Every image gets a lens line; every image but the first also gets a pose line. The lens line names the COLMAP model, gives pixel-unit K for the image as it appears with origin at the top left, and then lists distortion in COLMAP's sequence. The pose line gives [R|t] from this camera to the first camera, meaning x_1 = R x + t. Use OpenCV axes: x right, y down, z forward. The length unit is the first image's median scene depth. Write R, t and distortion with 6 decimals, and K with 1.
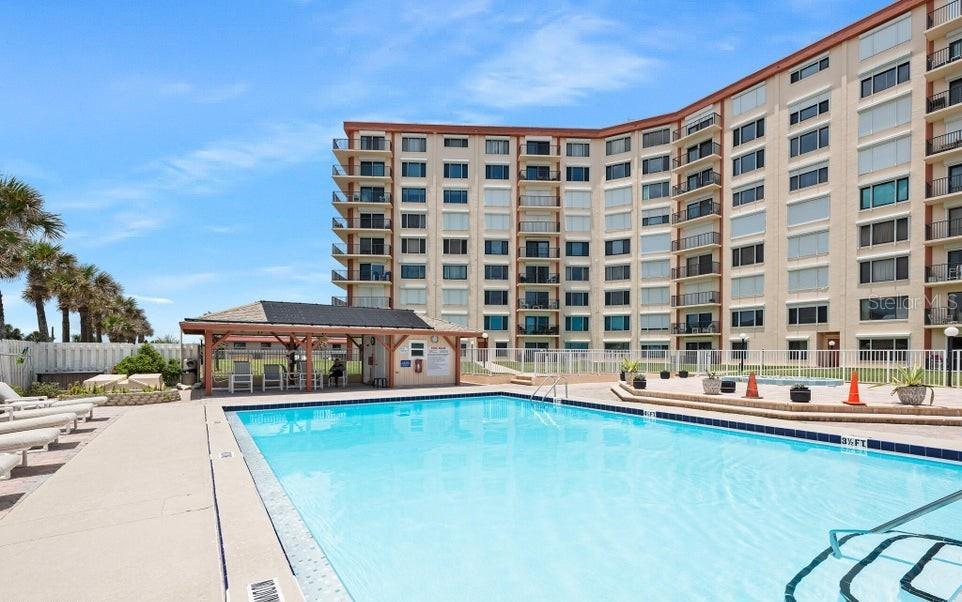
lens RADIAL K [[424.1, 0, 479.6], [0, 424.1, 353.9], [0, 0, 1]] dist [-0.000320, -0.000063]
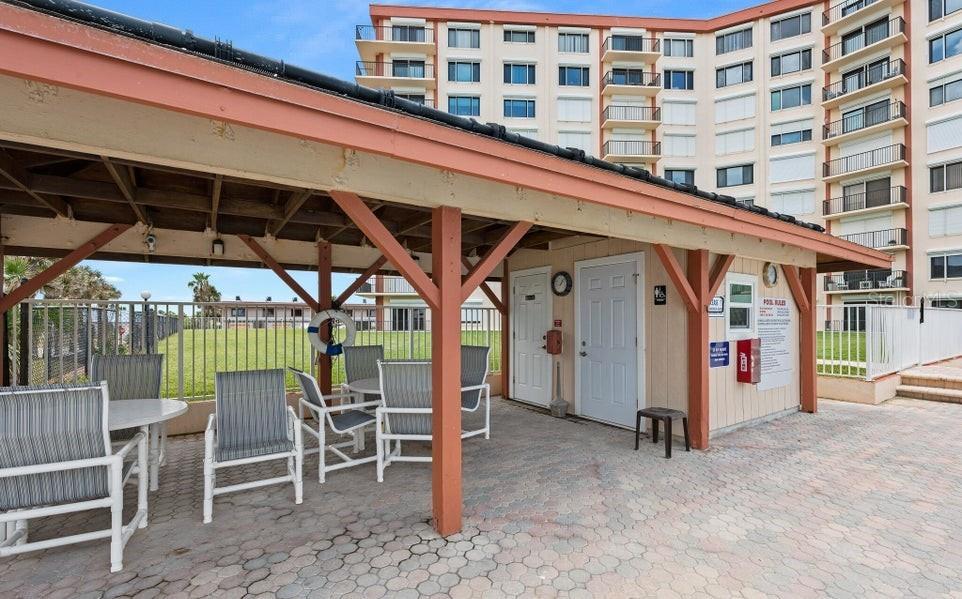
lens RADIAL K [[421.3, 0, 482.4], [0, 421.3, 316.2], [0, 0, 1]] dist [0.000364, -0.000203]
pose [[0.999964, -0.008050, 0.002657, -0.126724], [0.008071, 0.999934, -0.008155, -0.000634], [-0.002591, 0.008176, 0.999963, 0.266031]]
